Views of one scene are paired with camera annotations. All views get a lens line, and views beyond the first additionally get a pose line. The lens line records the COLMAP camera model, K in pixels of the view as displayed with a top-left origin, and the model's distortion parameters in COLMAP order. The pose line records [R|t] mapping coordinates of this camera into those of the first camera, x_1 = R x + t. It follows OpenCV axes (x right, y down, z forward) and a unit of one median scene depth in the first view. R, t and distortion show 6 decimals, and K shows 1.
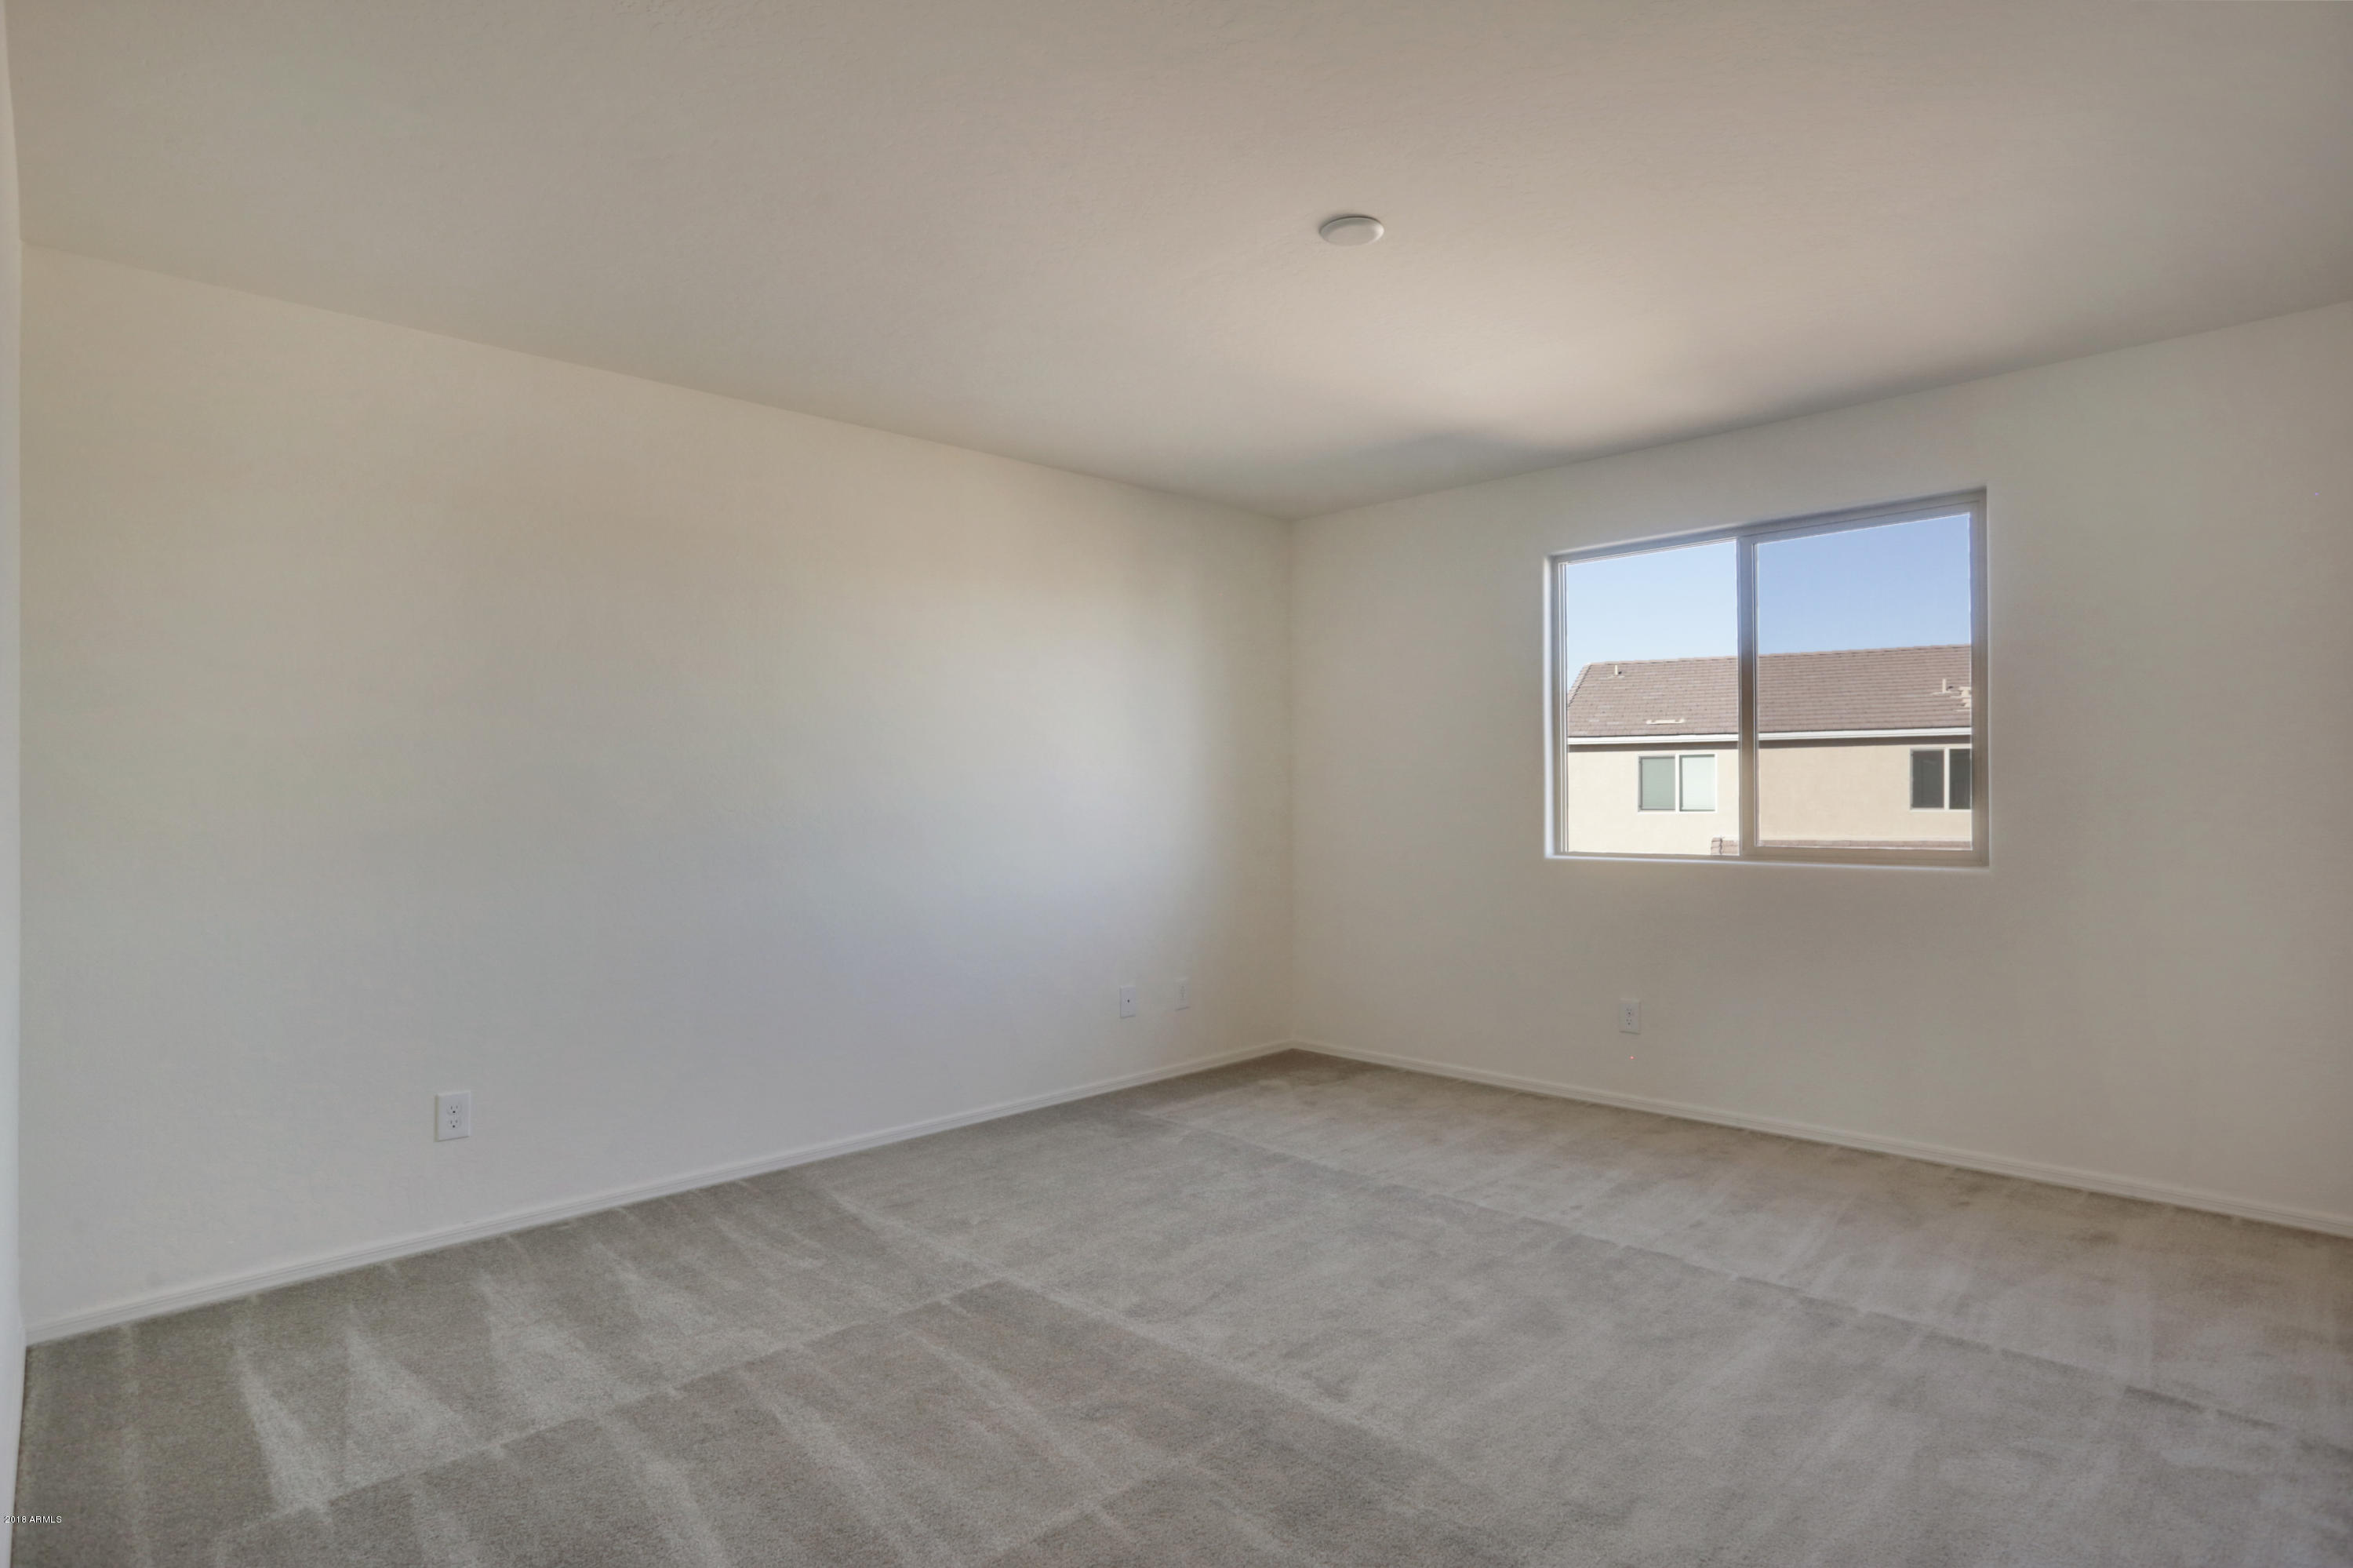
lens RADIAL K [[1216.0, 0, 1171.5], [0, 1216.0, 782.3], [0, 0, 1]] dist [-0.049636, 0.022741]
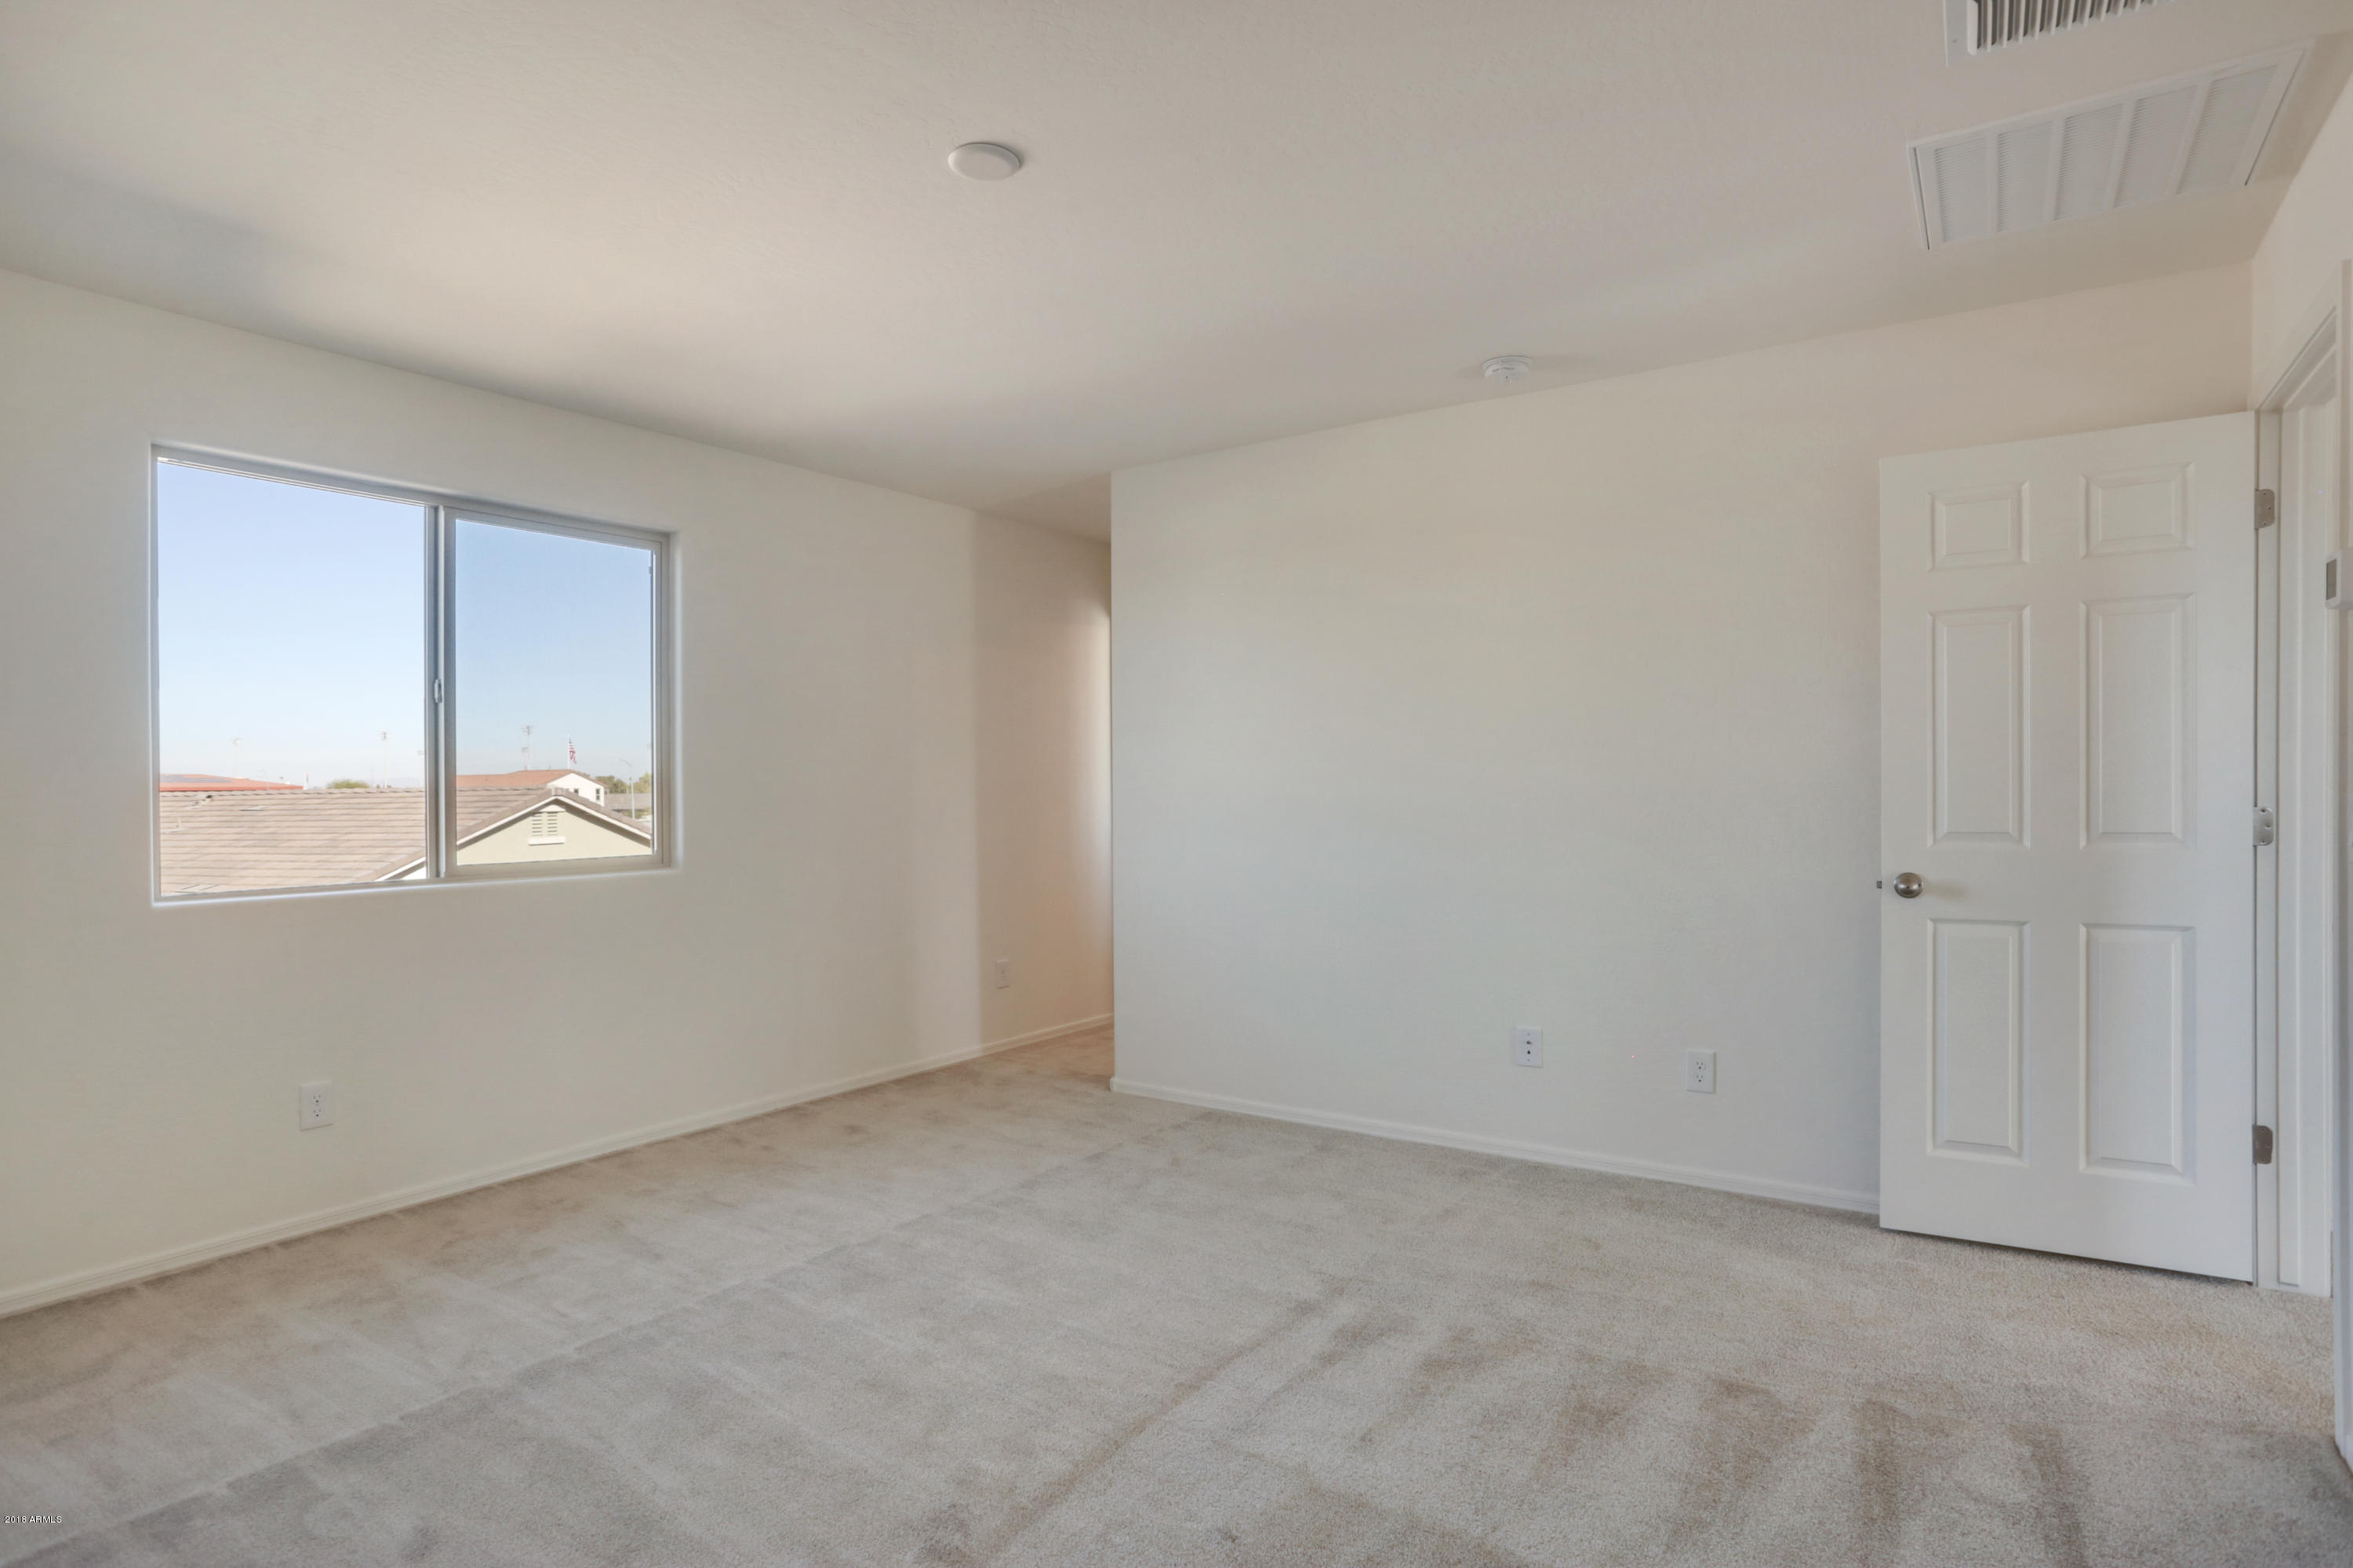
lens RADIAL K [[1216.0, 0, 1165.2], [0, 1216.0, 789.4], [0, 0, 1]] dist [-0.049636, 0.022741]
pose [[-0.197850, 0.015940, 0.980103, -0.485647], [0.002930, 0.999873, -0.015670, 0.013723], [-0.980228, -0.000229, -0.197872, 0.687431]]
